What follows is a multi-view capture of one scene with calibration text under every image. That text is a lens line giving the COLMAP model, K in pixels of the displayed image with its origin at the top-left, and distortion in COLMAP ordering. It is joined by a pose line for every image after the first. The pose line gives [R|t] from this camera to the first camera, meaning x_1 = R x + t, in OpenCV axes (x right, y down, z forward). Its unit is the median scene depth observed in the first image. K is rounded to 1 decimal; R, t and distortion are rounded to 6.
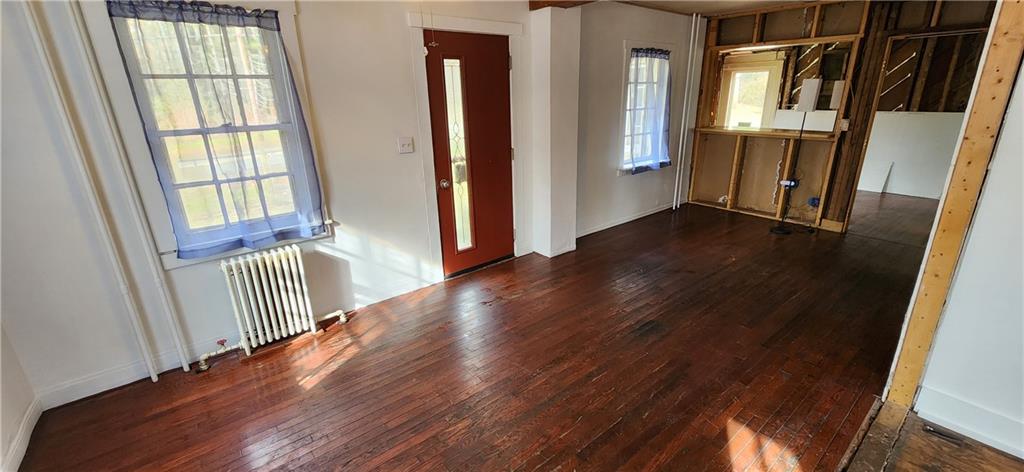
lens RADIAL K [[416.6, 0, 513.0], [0, 416.6, 234.9], [0, 0, 1]] dist [-0.003485, -0.000714]
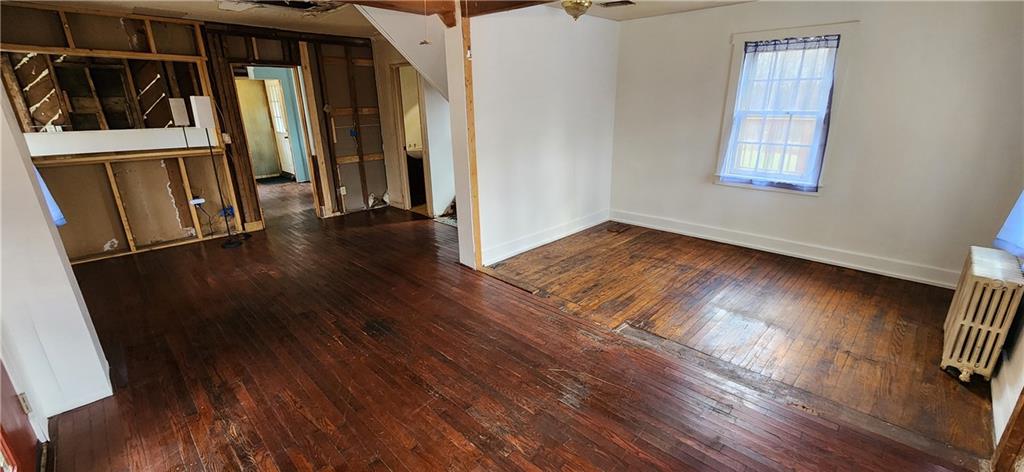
lens RADIAL K [[416.6, 0, 513.2], [0, 416.6, 235.8], [0, 0, 1]] dist [-0.003485, -0.000714]
pose [[-0.124333, -0.282797, 0.951087, -0.388400], [0.323120, 0.894737, 0.308283, -0.116566], [-0.938155, 0.345646, -0.019868, 0.361575]]
